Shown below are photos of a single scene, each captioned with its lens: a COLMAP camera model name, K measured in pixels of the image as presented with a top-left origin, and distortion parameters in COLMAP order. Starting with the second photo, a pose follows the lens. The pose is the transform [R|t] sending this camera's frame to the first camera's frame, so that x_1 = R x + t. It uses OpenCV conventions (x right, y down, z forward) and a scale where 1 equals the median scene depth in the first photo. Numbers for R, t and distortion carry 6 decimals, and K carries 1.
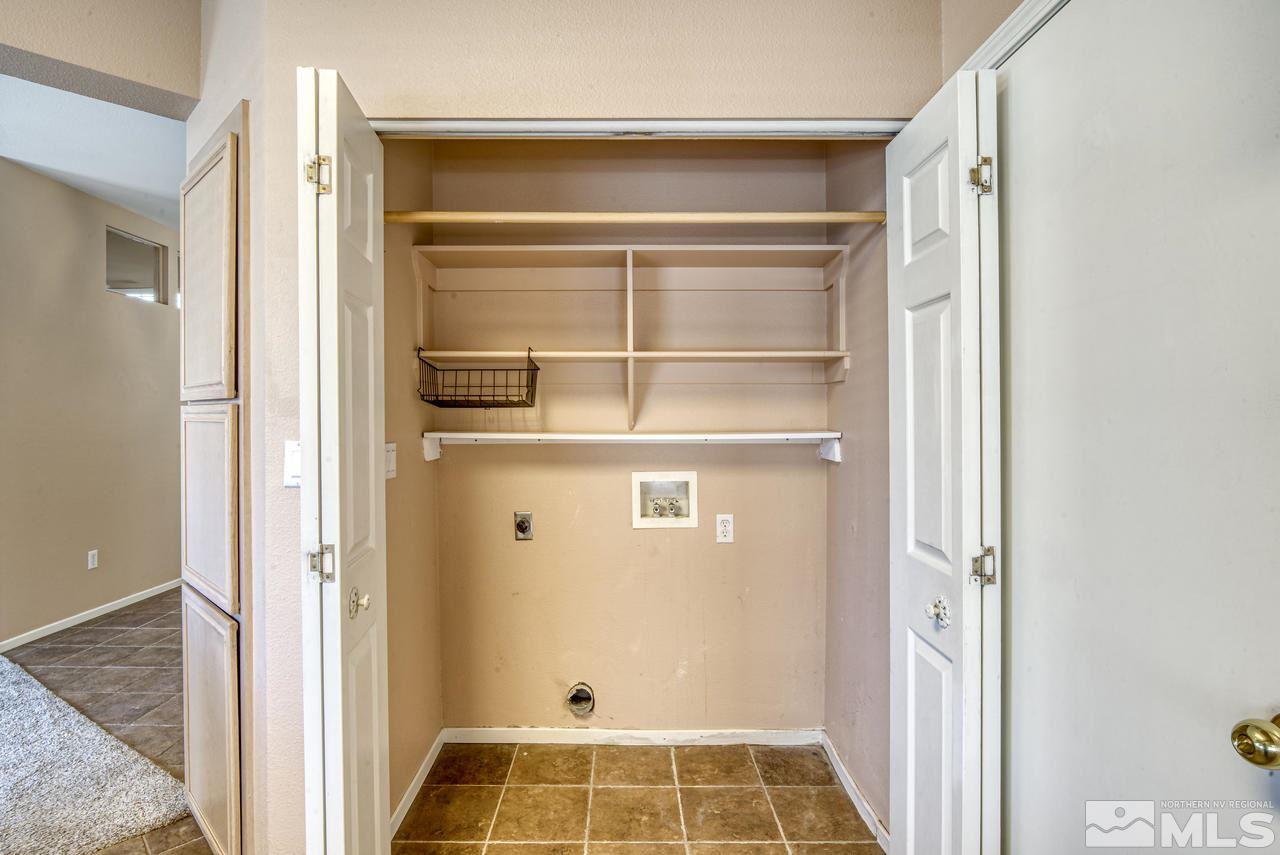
lens RADIAL K [[633.4, 0, 591.9], [0, 633.4, 425.2], [0, 0, 1]] dist [0.006000, 0.000947]
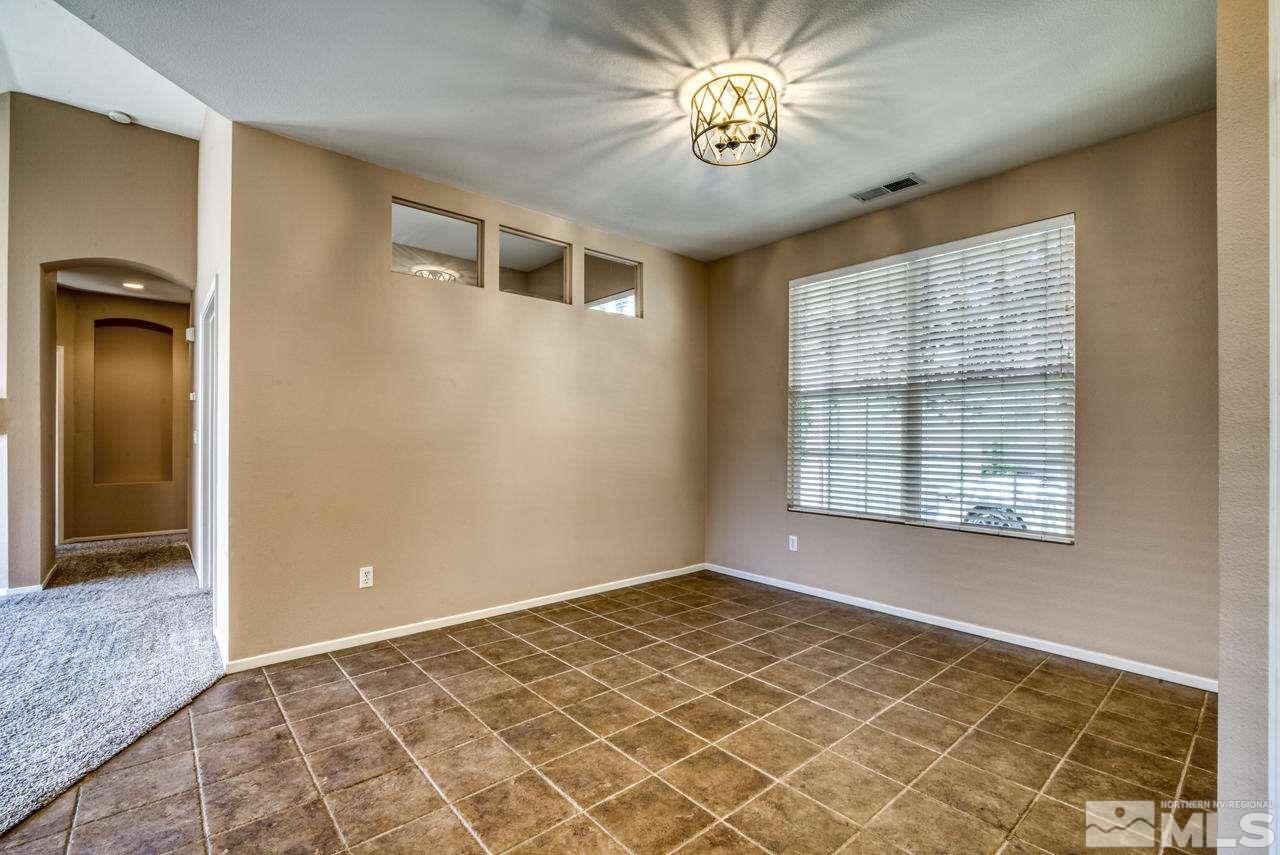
lens RADIAL K [[565.3, 0, 634.4], [0, 565.3, 435.7], [0, 0, 1]] dist [-0.007514, 0.000001]
pose [[0.660190, -0.009185, -0.751043, 0.048443], [0.001651, 0.999941, -0.010778, 0.034295], [0.751097, 0.005875, 0.660166, 0.999000]]
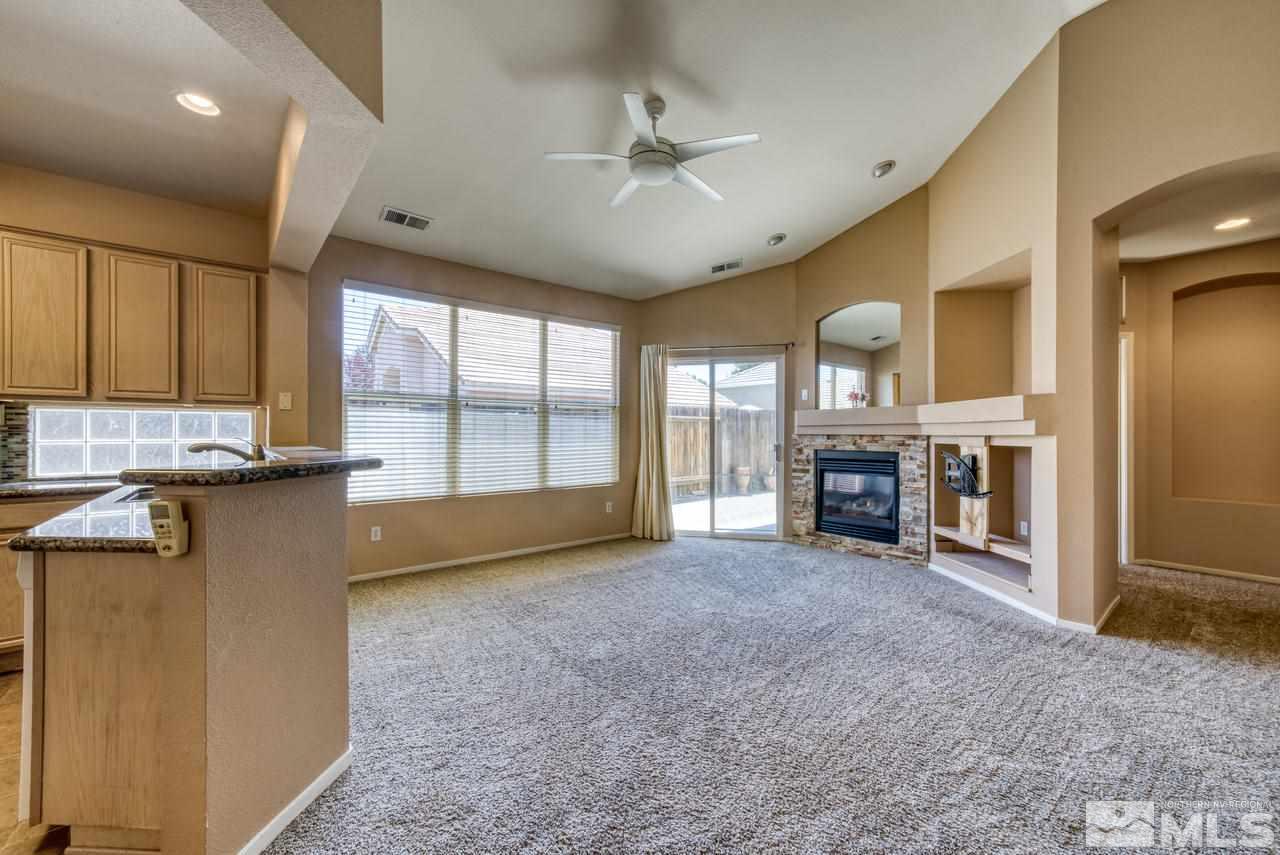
lens RADIAL K [[496.3, 0, 634.3], [0, 496.3, 434.9], [0, 0, 1]] dist [0.002191, 0.002337]
pose [[-0.769428, -0.009595, -0.638661, -0.614084], [-0.010699, 0.999940, -0.002133, 0.022583], [0.638644, 0.005192, -0.769485, 0.988057]]
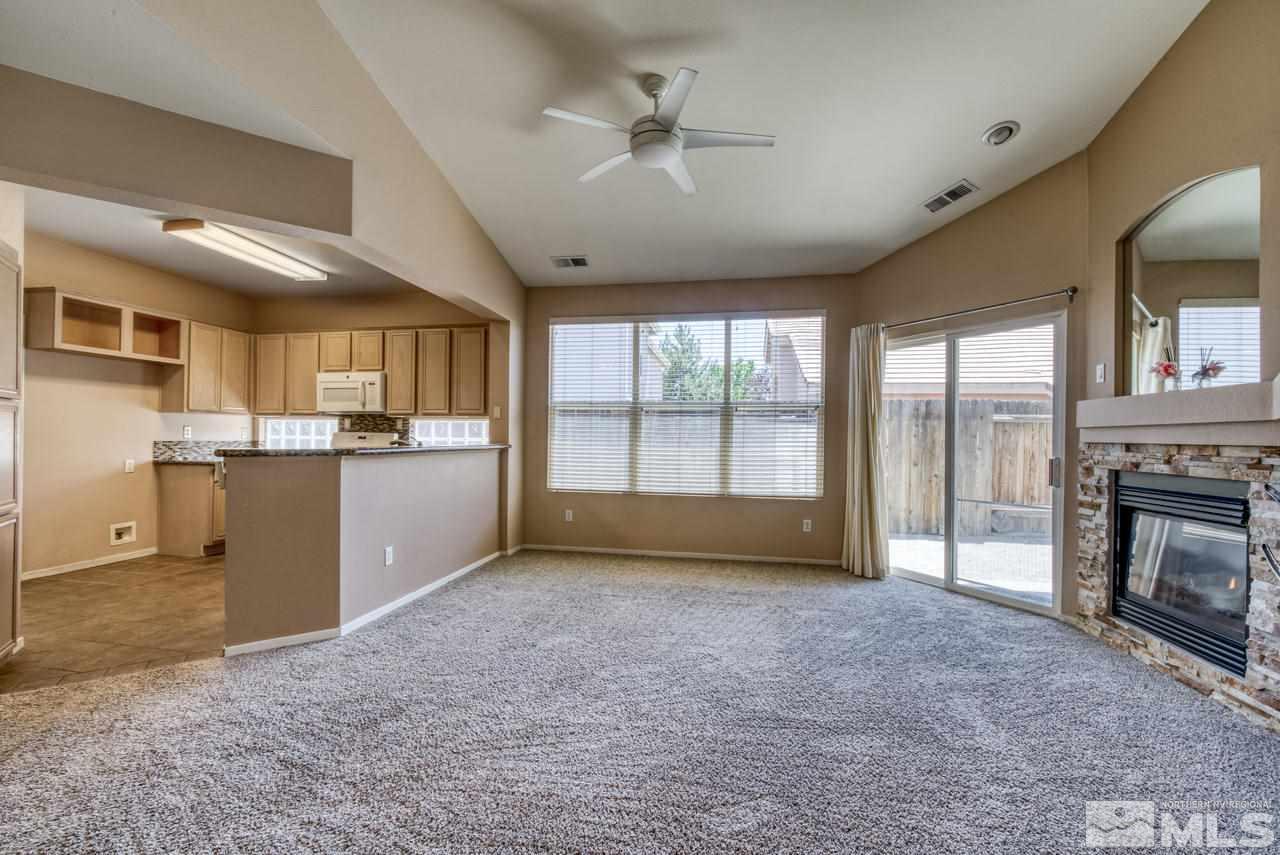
lens RADIAL K [[514.8, 0, 637.2], [0, 514.8, 435.7], [0, 0, 1]] dist [-0.016664, 0.002106]
pose [[-0.986027, -0.022056, 0.165117, -1.423604], [-0.022048, 0.999755, 0.001882, 0.015261], [-0.165118, -0.001785, -0.986272, 1.187963]]
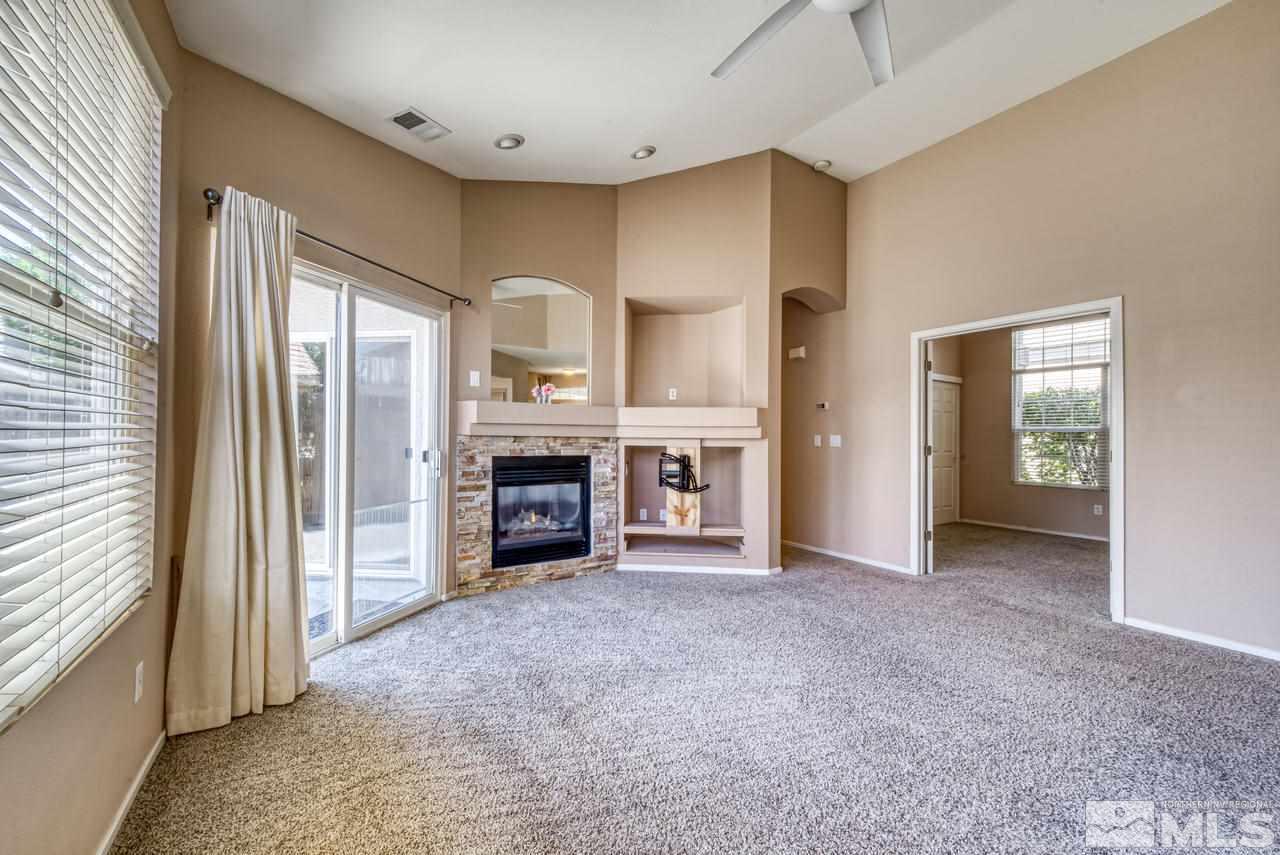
lens RADIAL K [[496.3, 0, 635.4], [0, 496.3, 434.6], [0, 0, 1]] dist [0.002191, 0.002337]
pose [[0.555452, -0.009807, -0.831491, -0.949335], [-0.005518, 0.999865, -0.015479, 0.025012], [0.831530, 0.013186, 0.555323, -0.294502]]
